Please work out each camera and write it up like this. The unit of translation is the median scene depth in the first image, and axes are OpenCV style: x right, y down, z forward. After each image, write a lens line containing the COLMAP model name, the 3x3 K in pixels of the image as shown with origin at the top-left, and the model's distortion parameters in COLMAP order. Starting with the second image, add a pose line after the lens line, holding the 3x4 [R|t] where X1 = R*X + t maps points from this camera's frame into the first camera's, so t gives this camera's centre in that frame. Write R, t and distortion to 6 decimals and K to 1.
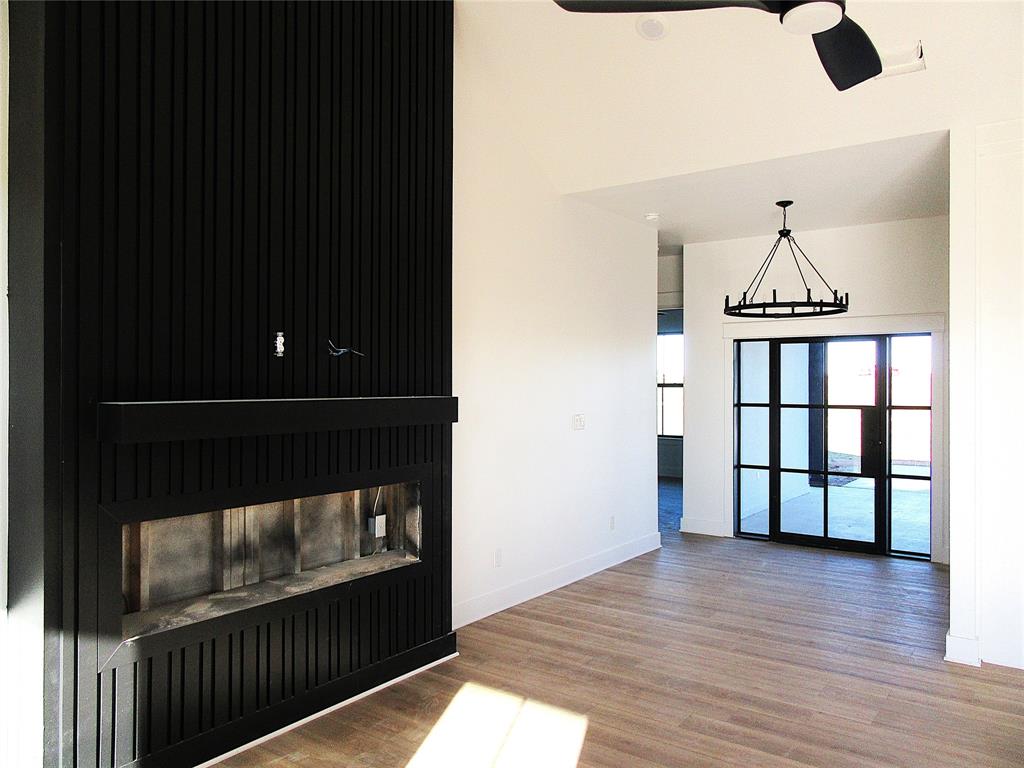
lens RADIAL K [[764.7, 0, 512.0], [0, 764.7, 384.0], [0, 0, 1]] dist [0.000758, 0.010012]
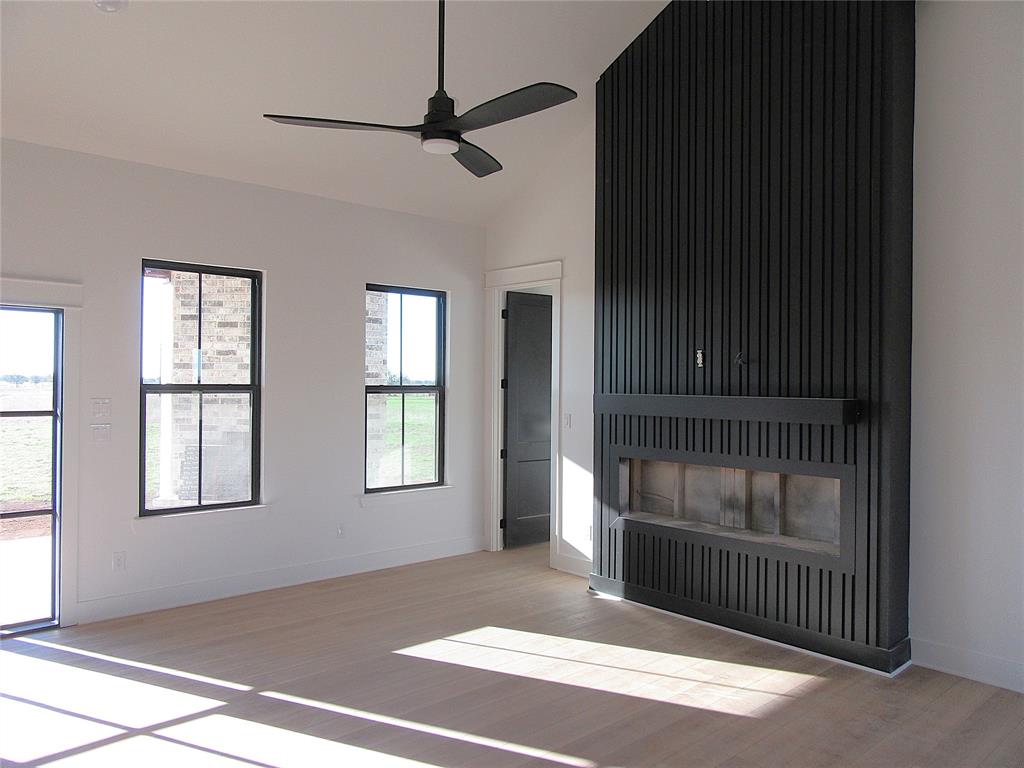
lens RADIAL K [[764.7, 0, 512.0], [0, 764.7, 384.0], [0, 0, 1]] dist [0.000758, 0.010012]
pose [[-0.210826, -0.001357, -0.977523, 1.181889], [-0.010335, 0.999946, 0.000841, 0.000256], [0.977469, 0.010280, -0.210829, 0.931433]]
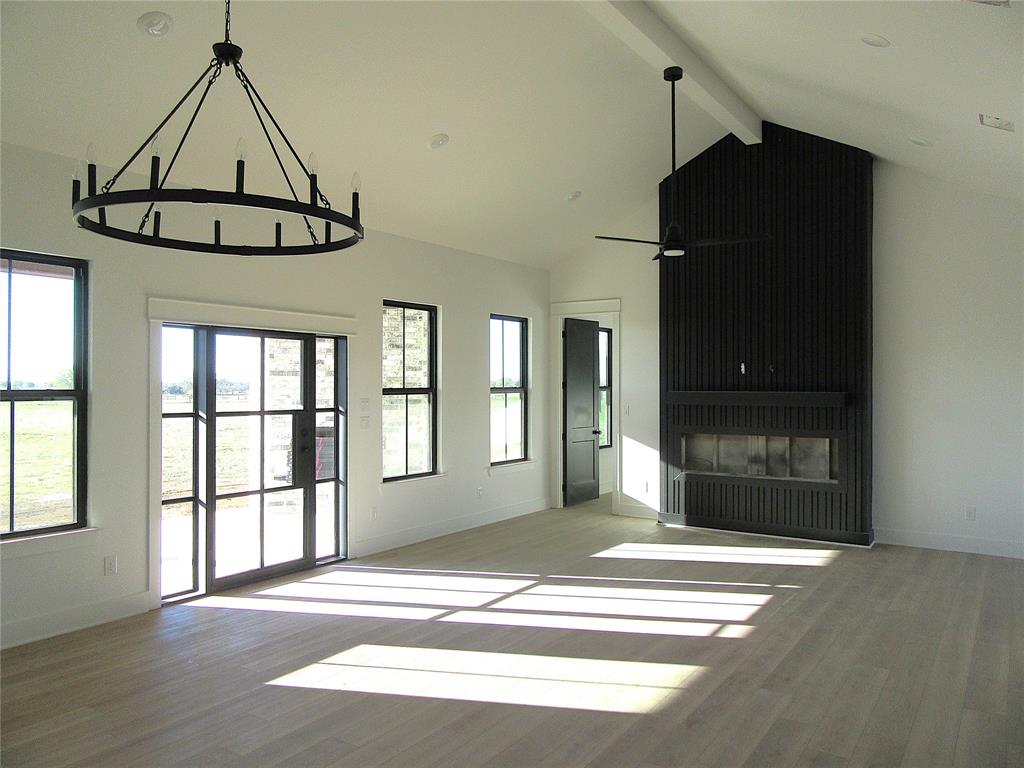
lens RADIAL K [[764.7, 0, 512.0], [0, 764.7, 384.0], [0, 0, 1]] dist [0.000758, 0.010012]
pose [[0.028691, -0.001443, -0.999587, 1.973028], [-0.000422, 0.999999, -0.001456, 0.000300], [0.999588, 0.000464, 0.028690, 0.215756]]
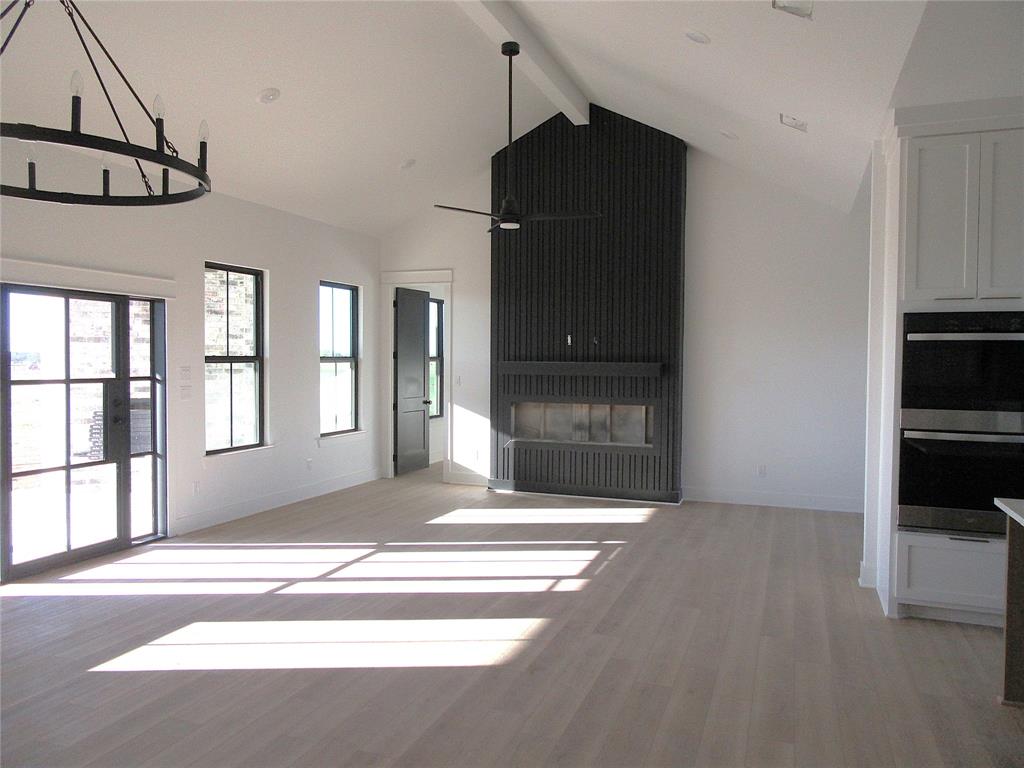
lens RADIAL K [[764.7, 0, 512.0], [0, 764.7, 384.0], [0, 0, 1]] dist [0.000758, 0.010012]
pose [[0.260337, 0.034245, -0.964910, 1.983046], [-0.007920, 0.999413, 0.033333, 0.009474], [0.965485, -0.001036, 0.260455, 0.172336]]
